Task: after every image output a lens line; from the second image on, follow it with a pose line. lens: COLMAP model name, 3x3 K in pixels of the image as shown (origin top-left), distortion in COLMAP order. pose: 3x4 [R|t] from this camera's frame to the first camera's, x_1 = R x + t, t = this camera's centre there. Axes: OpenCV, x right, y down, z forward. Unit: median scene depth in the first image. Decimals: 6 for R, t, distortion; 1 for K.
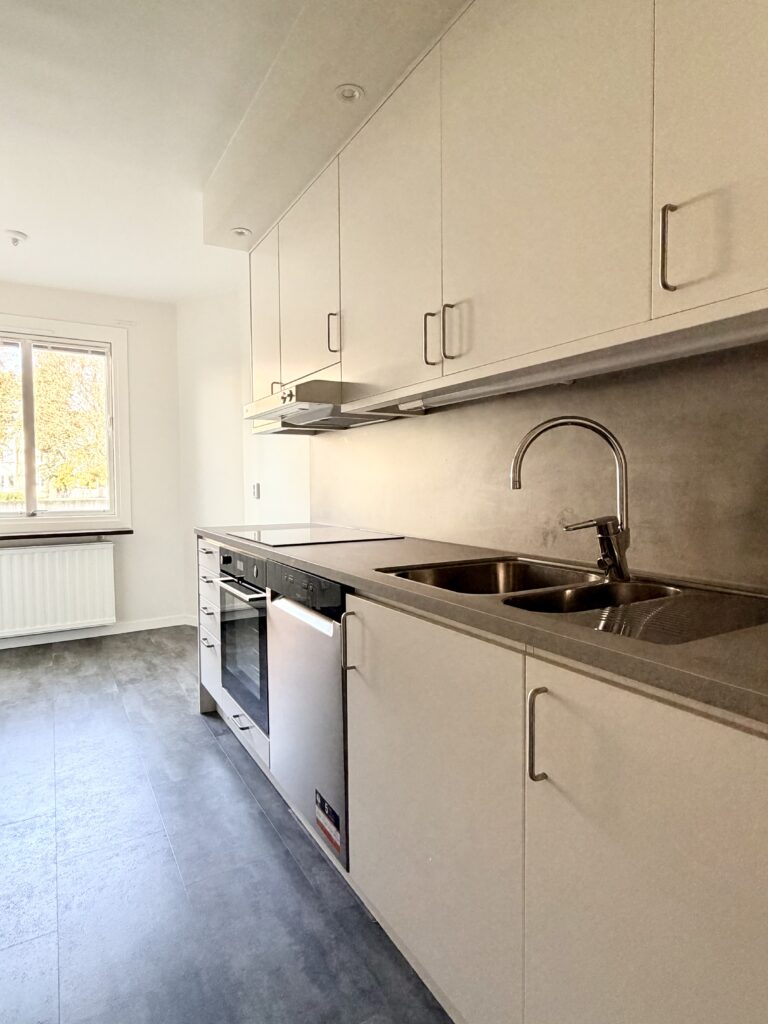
lens RADIAL K [[579.8, 0, 383.0], [0, 579.8, 508.4], [0, 0, 1]] dist [0.001642, -0.000540]
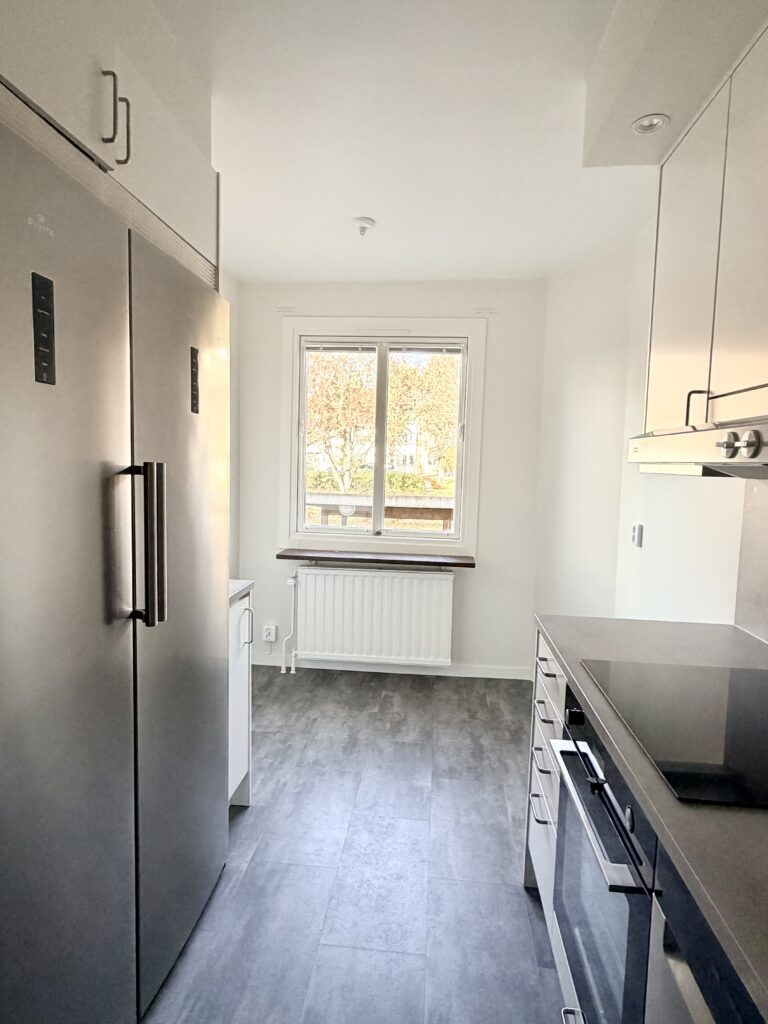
lens RADIAL K [[579.8, 0, 385.4], [0, 579.8, 507.7], [0, 0, 1]] dist [0.001642, -0.000540]
pose [[0.814039, 0.077216, -0.575654, -0.075117], [-0.060336, 0.997003, 0.048413, -0.087390], [0.577668, -0.004677, 0.816259, 0.292386]]
